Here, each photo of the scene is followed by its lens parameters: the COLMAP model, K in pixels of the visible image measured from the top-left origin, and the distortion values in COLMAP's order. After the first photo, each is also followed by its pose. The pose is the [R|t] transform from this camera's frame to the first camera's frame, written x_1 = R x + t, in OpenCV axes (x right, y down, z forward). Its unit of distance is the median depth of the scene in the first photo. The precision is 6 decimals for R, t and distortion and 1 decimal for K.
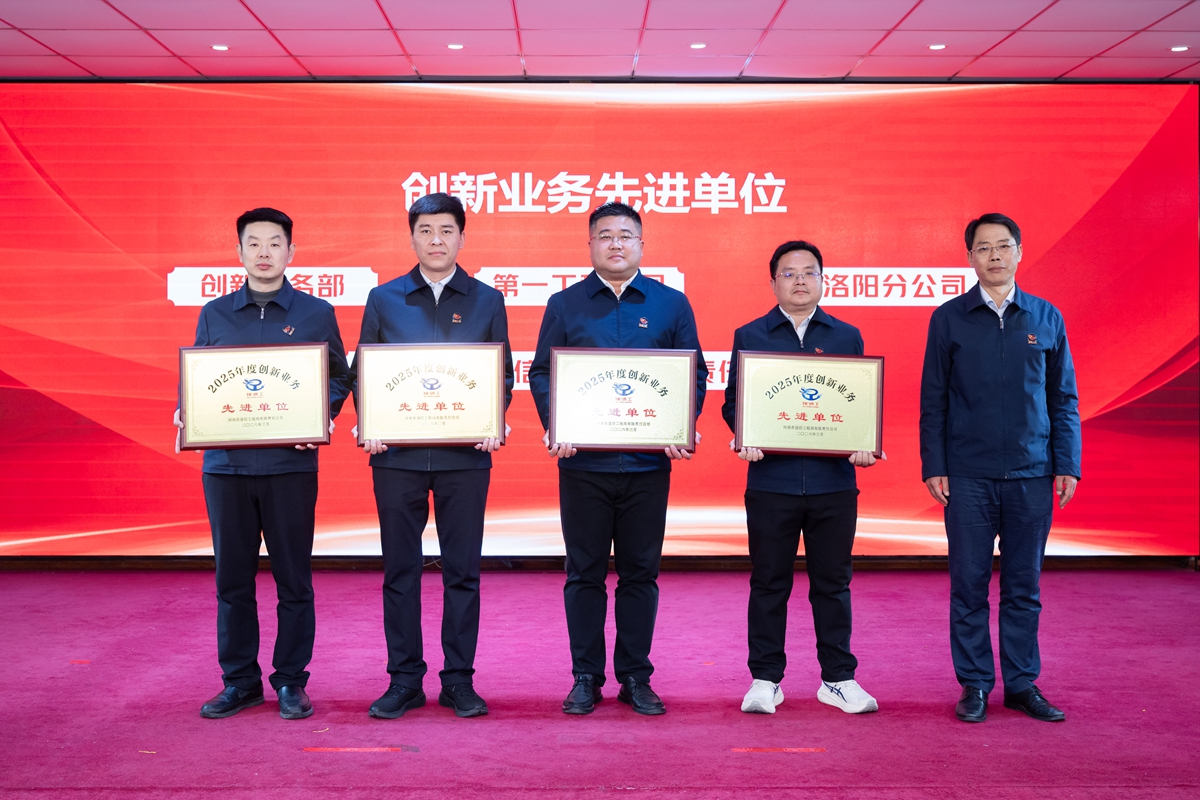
lens RADIAL K [[1357.1, 0, 580.2], [0, 1357.1, 355.3], [0, 0, 1]] dist [-0.004489, 0.030558]
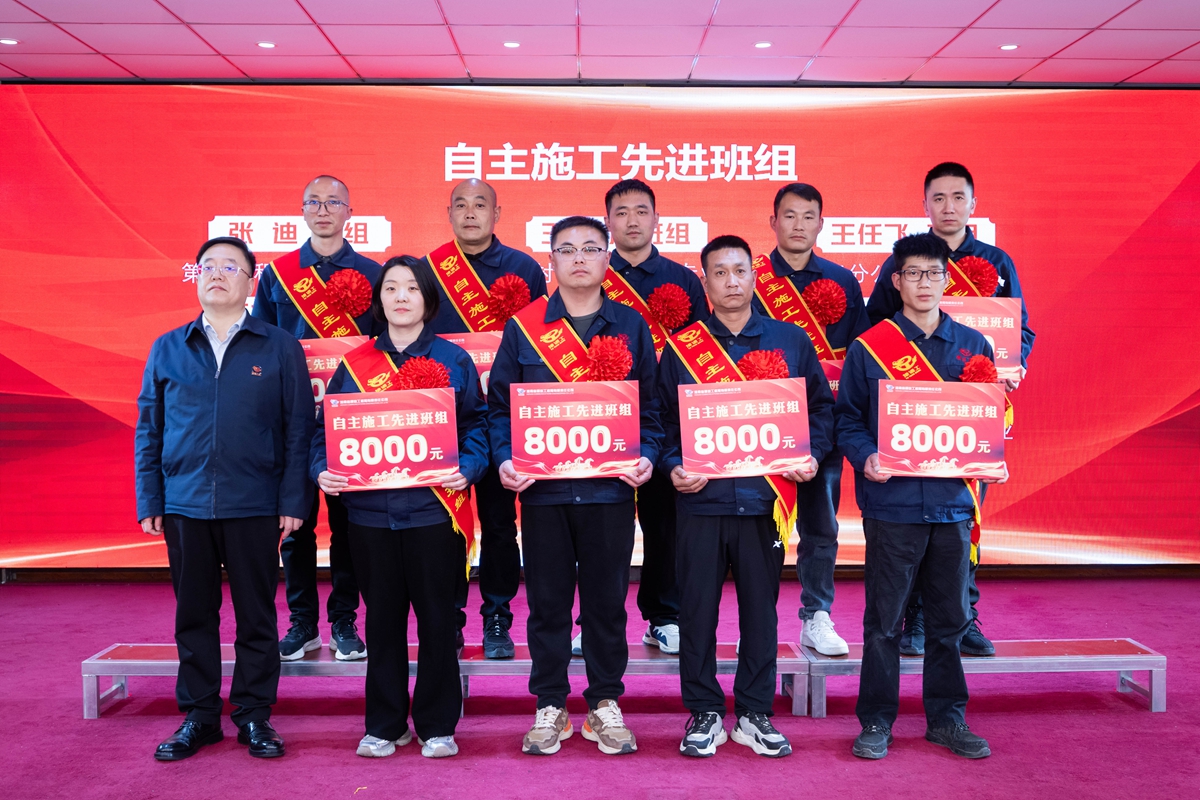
lens RADIAL K [[1241.7, 0, 622.9], [0, 1241.7, 380.2], [0, 0, 1]] dist [0.004700, -0.007425]
pose [[0.999821, -0.000800, 0.018918, -0.028224], [0.000468, 0.999846, 0.017536, -0.004025], [-0.018929, -0.017524, 0.999667, 0.105203]]
